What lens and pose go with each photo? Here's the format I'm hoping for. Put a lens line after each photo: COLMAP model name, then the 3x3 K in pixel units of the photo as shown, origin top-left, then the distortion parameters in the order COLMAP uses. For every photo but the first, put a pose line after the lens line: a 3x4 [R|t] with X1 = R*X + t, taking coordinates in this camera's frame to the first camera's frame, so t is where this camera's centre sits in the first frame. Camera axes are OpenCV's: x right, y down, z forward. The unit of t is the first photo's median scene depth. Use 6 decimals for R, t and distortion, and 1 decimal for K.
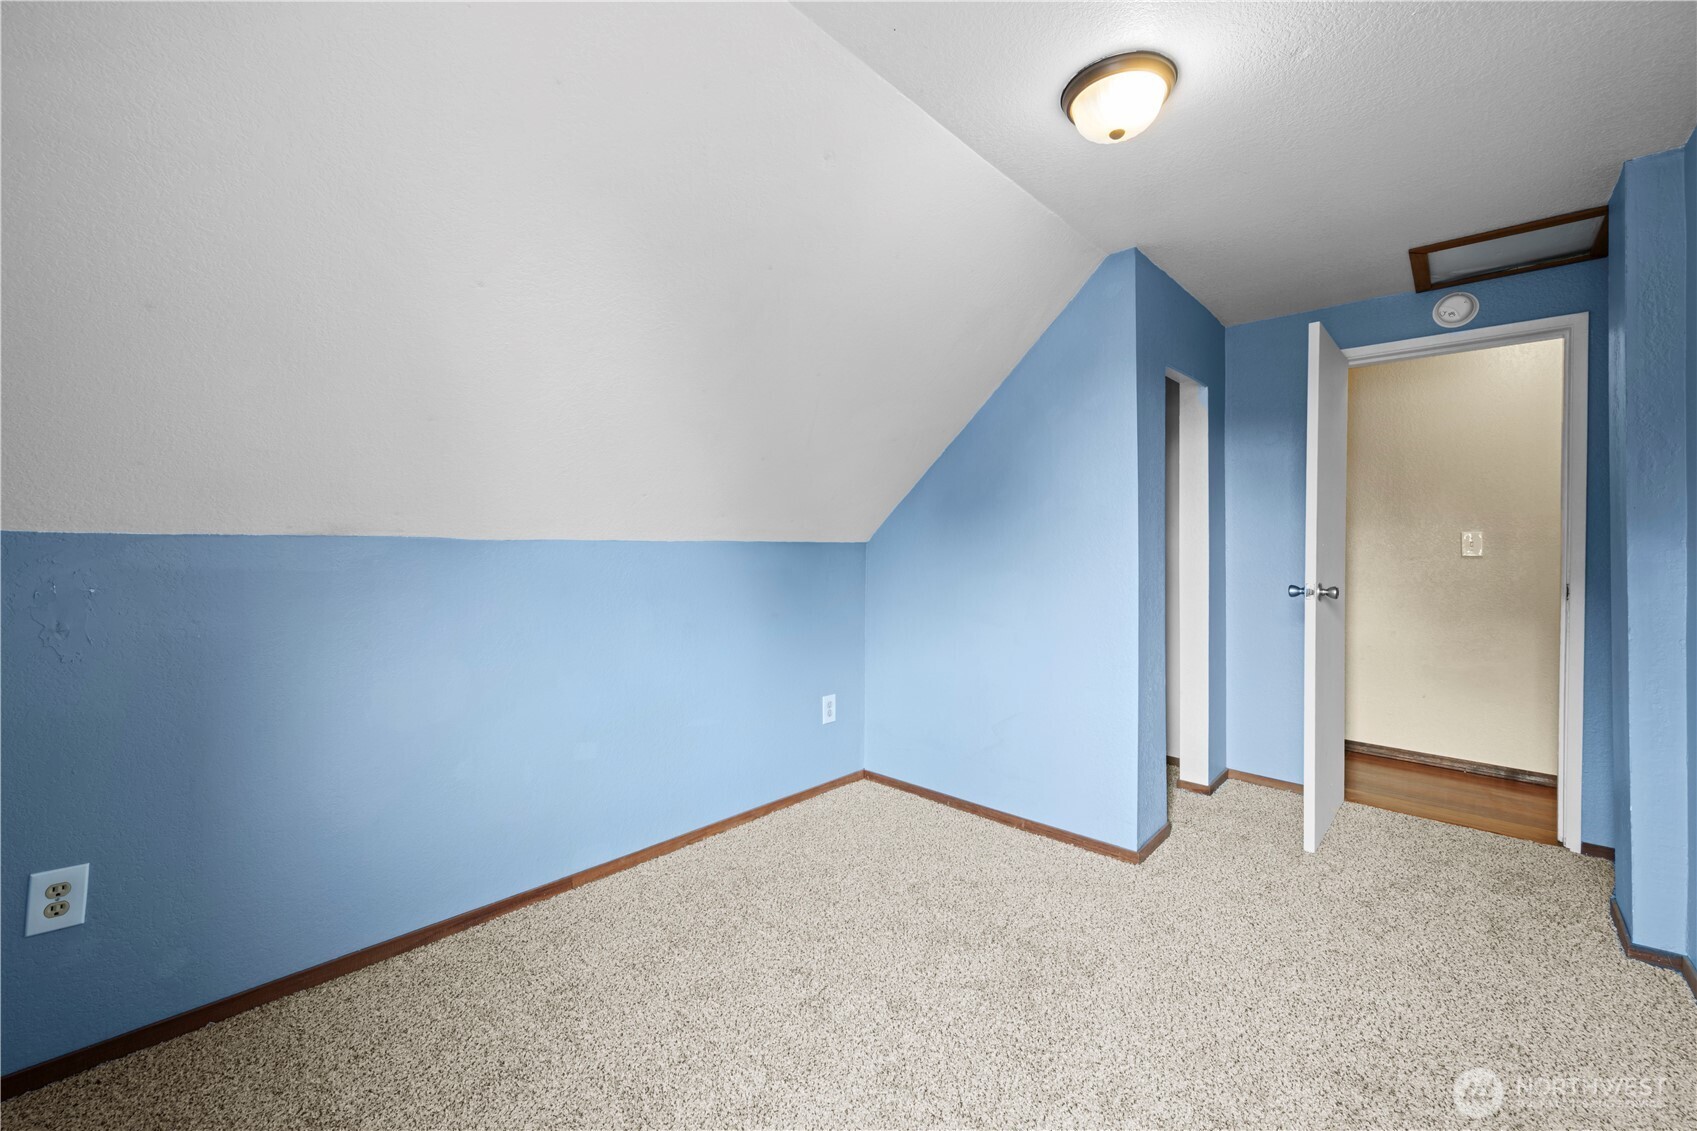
lens RADIAL K [[663.6, 0, 848.5], [0, 663.6, 565.5], [0, 0, 1]] dist [-0.001560, -0.000370]
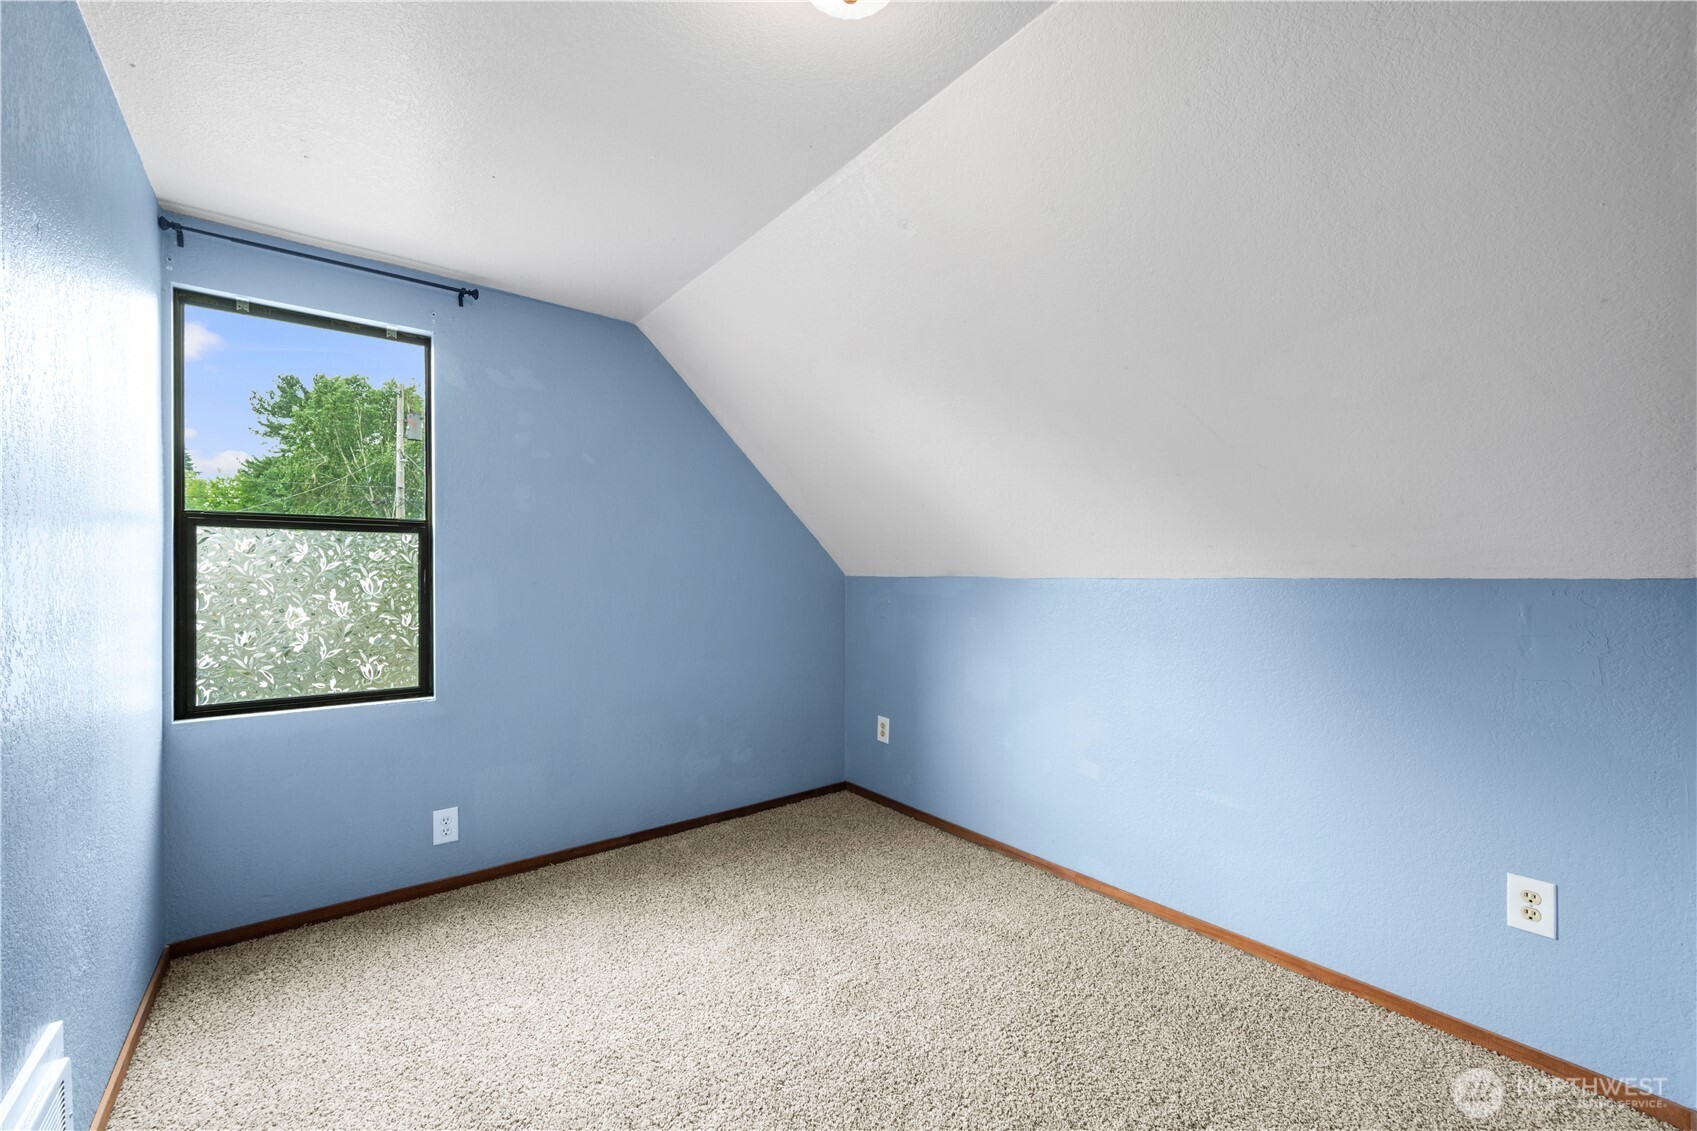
lens RADIAL K [[663.6, 0, 848.5], [0, 663.6, 565.5], [0, 0, 1]] dist [-0.001560, -0.000370]
pose [[-0.134228, -0.017626, -0.990794, 0.617924], [-0.028685, 0.999492, -0.013895, -0.025602], [0.990535, 0.026556, -0.134666, 0.607585]]
